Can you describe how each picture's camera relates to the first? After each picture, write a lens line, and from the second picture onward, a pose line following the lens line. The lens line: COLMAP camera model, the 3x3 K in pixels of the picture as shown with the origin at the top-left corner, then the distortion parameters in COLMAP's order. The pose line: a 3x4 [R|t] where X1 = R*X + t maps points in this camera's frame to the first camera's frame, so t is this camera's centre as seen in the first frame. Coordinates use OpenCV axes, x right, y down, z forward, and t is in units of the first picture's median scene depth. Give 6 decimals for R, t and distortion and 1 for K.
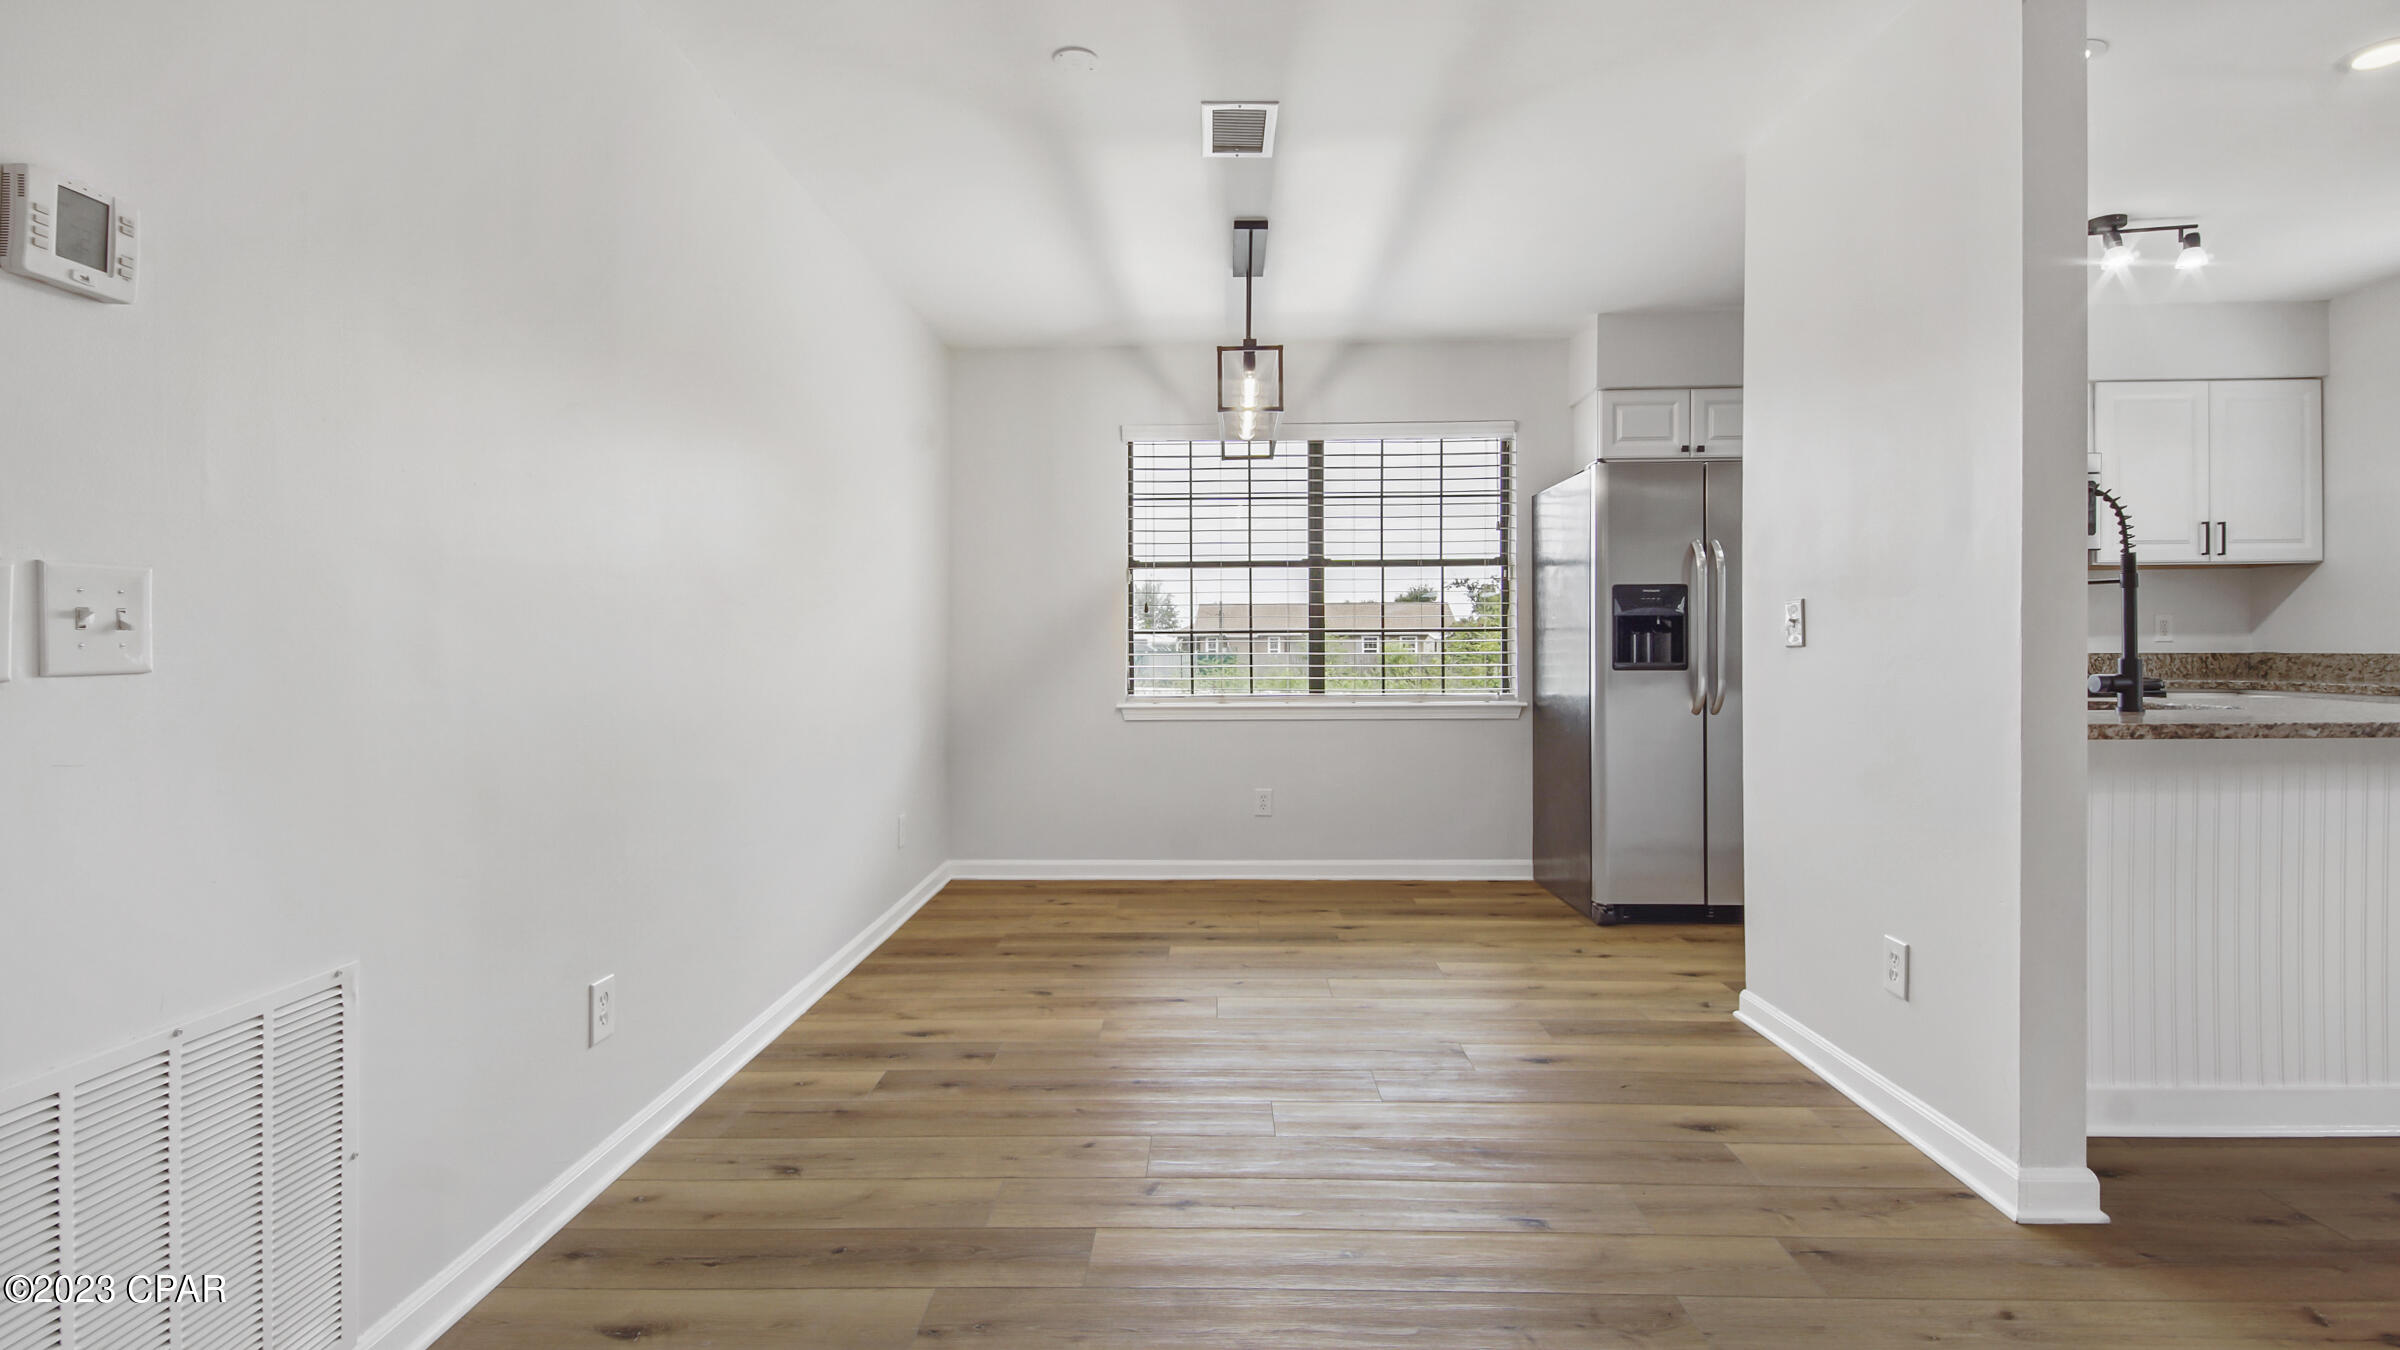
lens RADIAL K [[1040.3, 0, 1170.5], [0, 1040.3, 648.6], [0, 0, 1]] dist [0.011832, -0.006286]
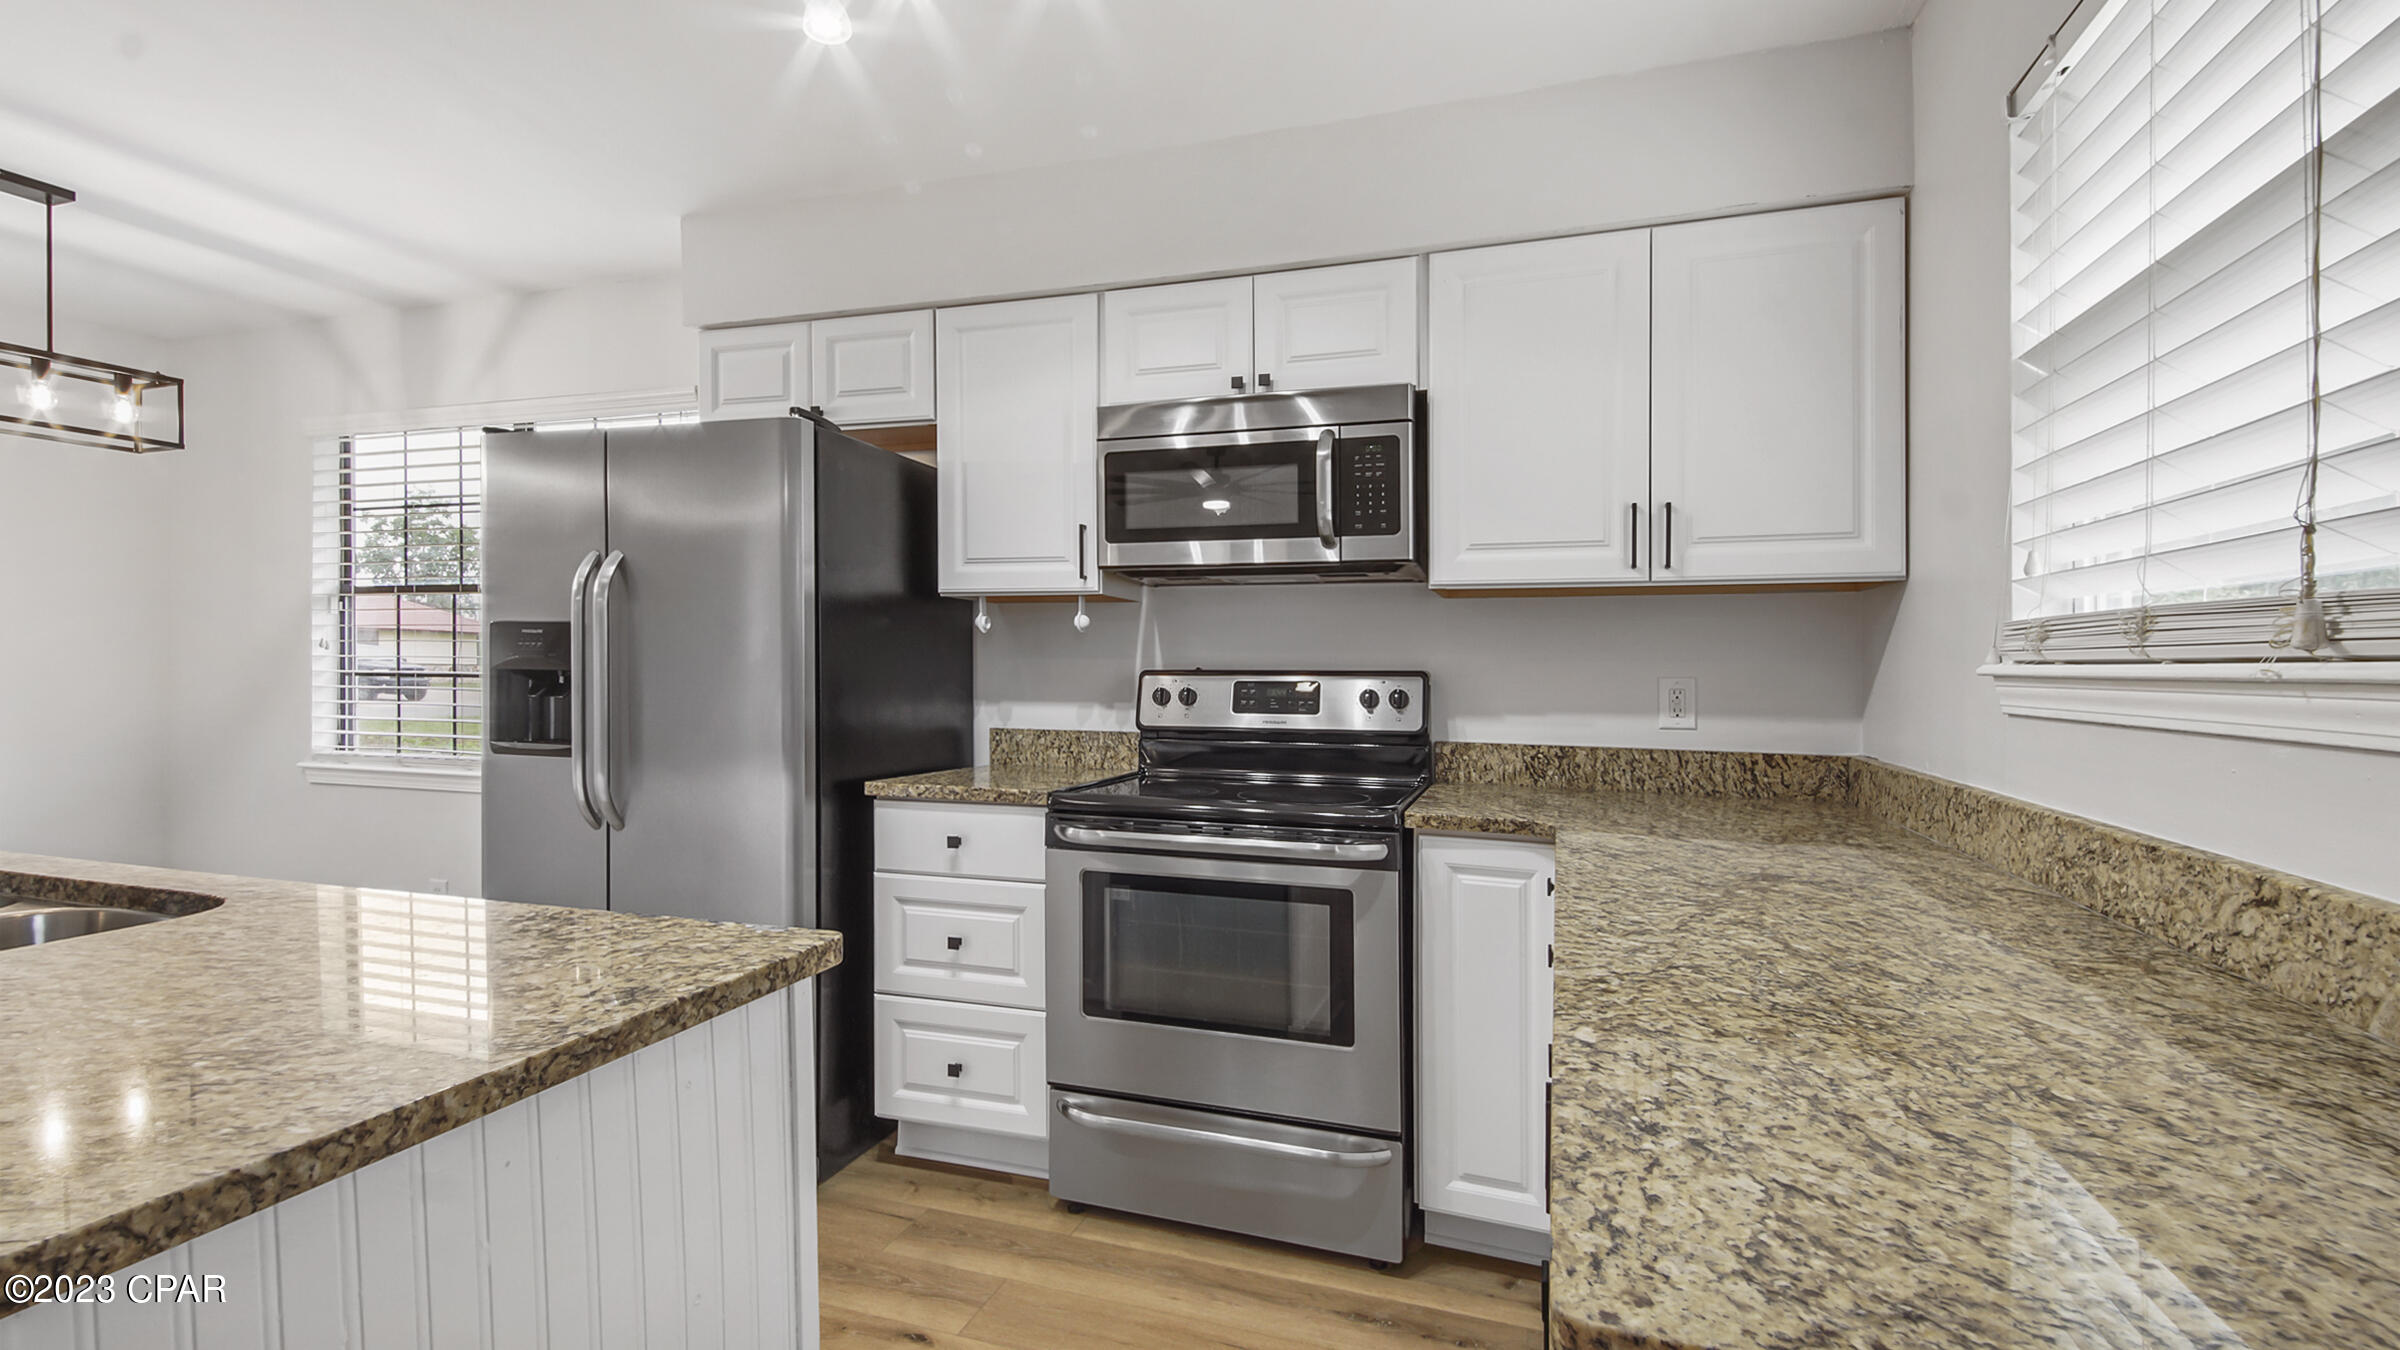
lens RADIAL K [[1040.3, 0, 1163.3], [0, 1040.3, 658.9], [0, 0, 1]] dist [0.011832, -0.006286]
pose [[0.958684, 0.014139, -0.284122, 1.199479], [-0.017433, 0.999807, -0.009069, -0.046559], [0.283939, 0.013648, 0.958745, 0.577590]]
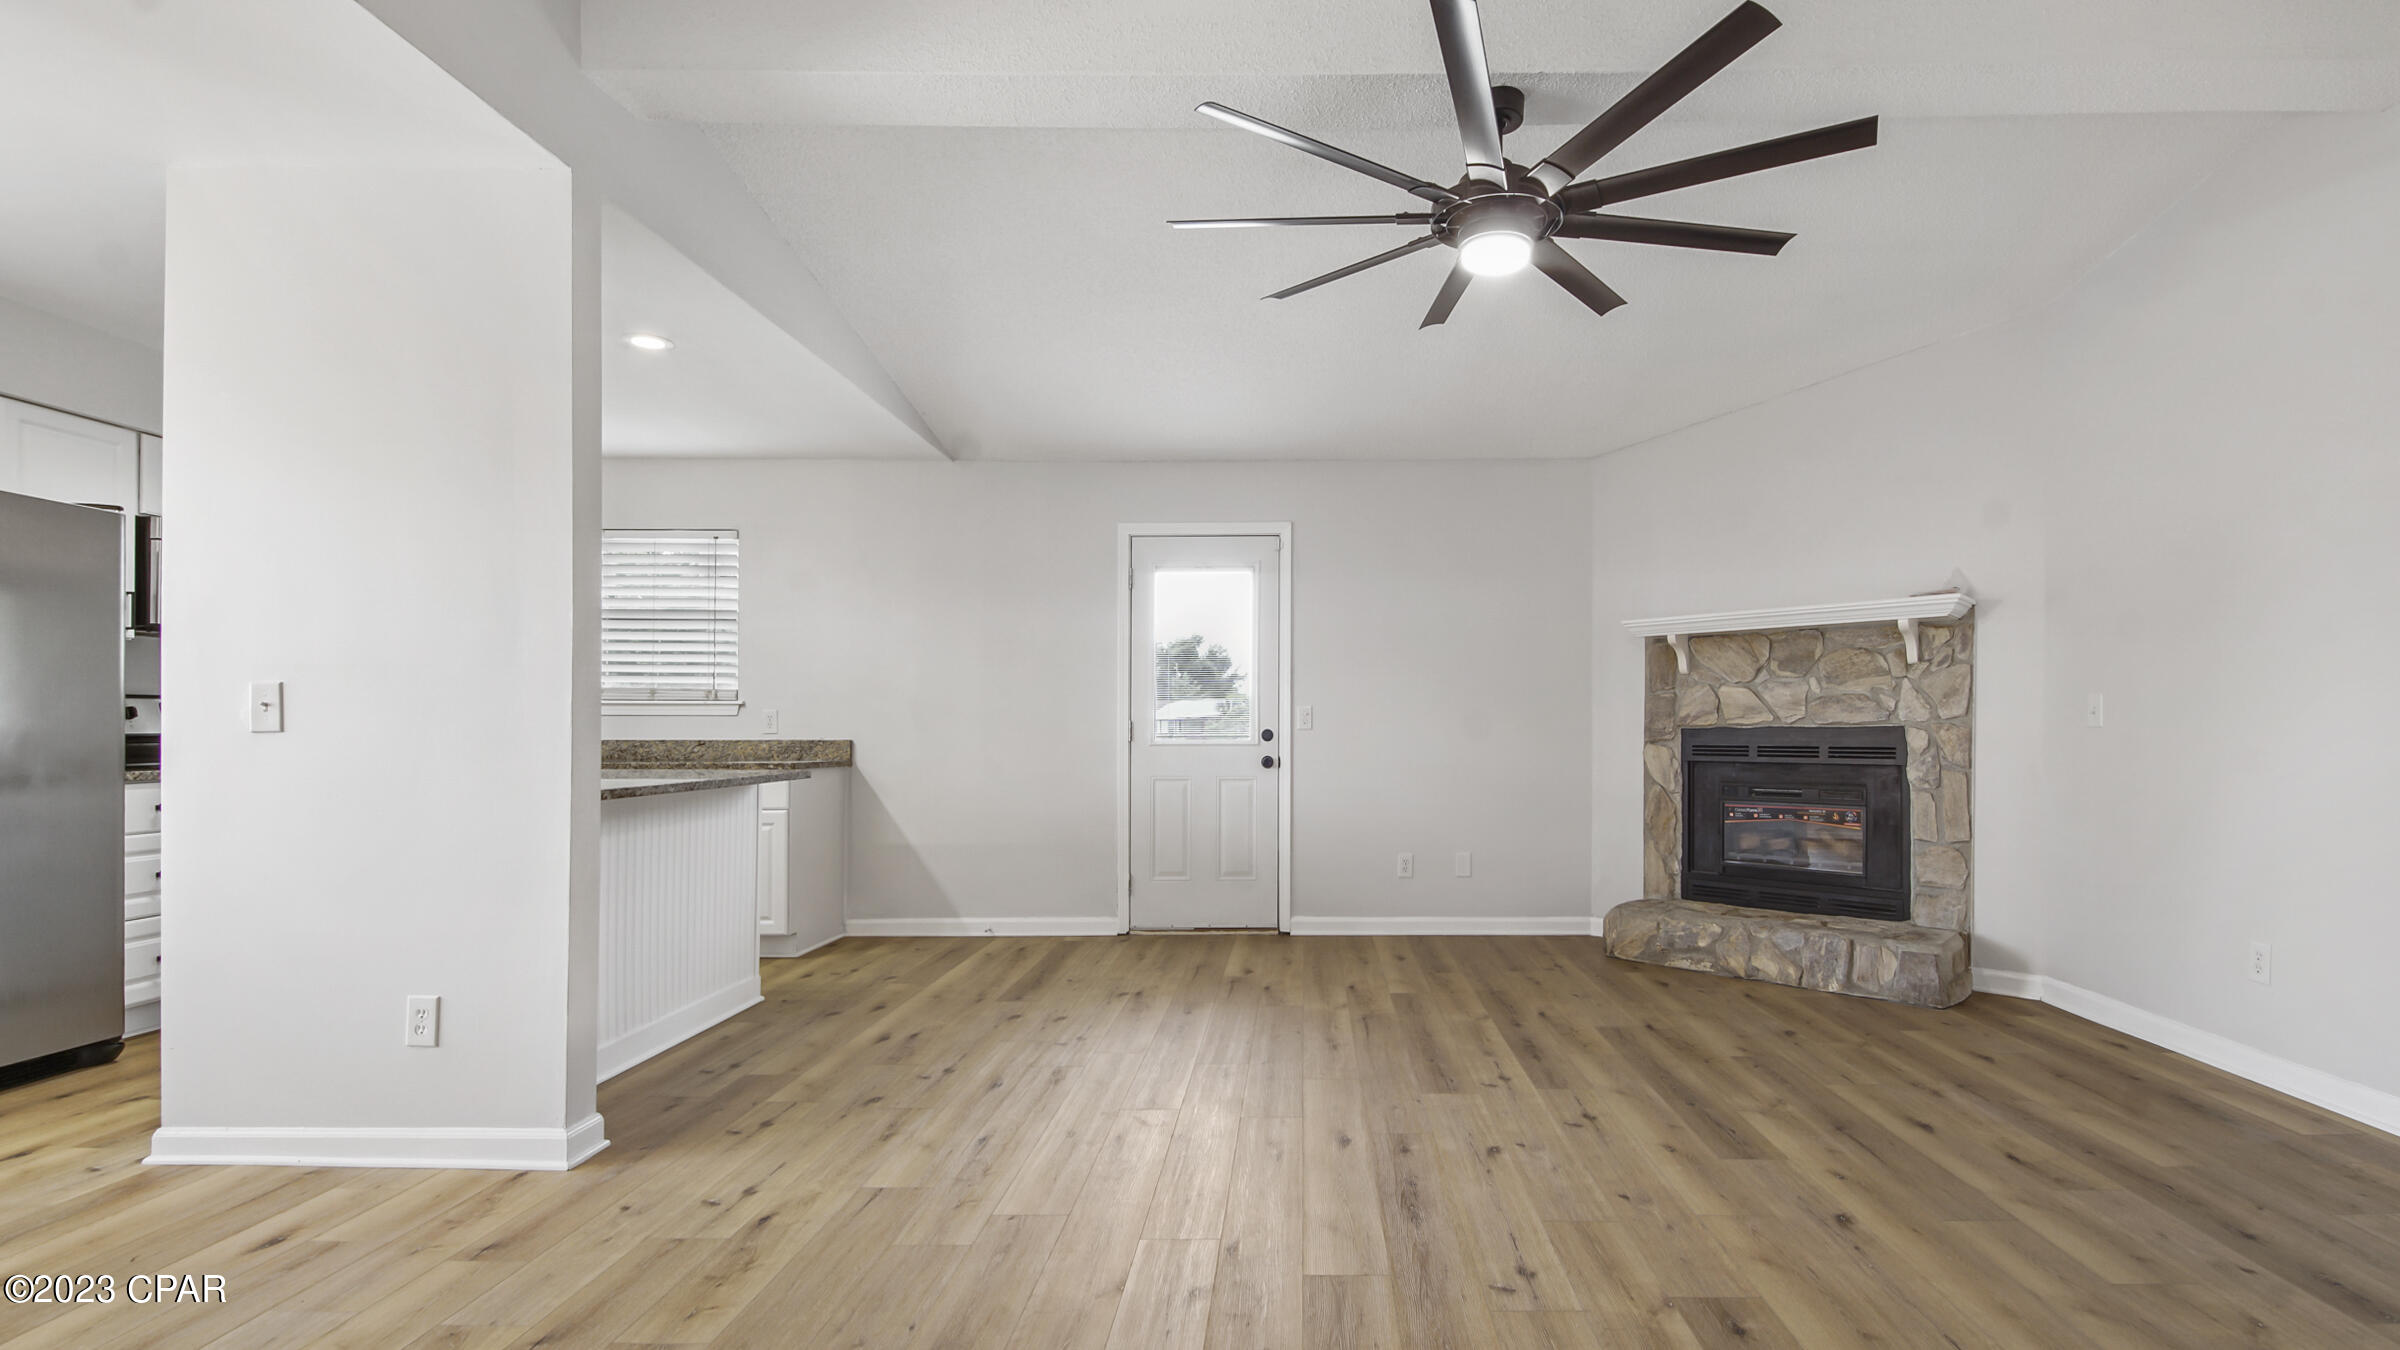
lens RADIAL K [[1144.6, 0, 1292.0], [0, 1144.6, 727.4], [0, 0, 1]] dist [0.020221, -0.000002]
pose [[-0.017167, 0.008072, 0.999820, -0.384738], [0.003674, 0.999961, -0.008010, 0.004679], [-0.999846, 0.003536, -0.017196, 0.066689]]
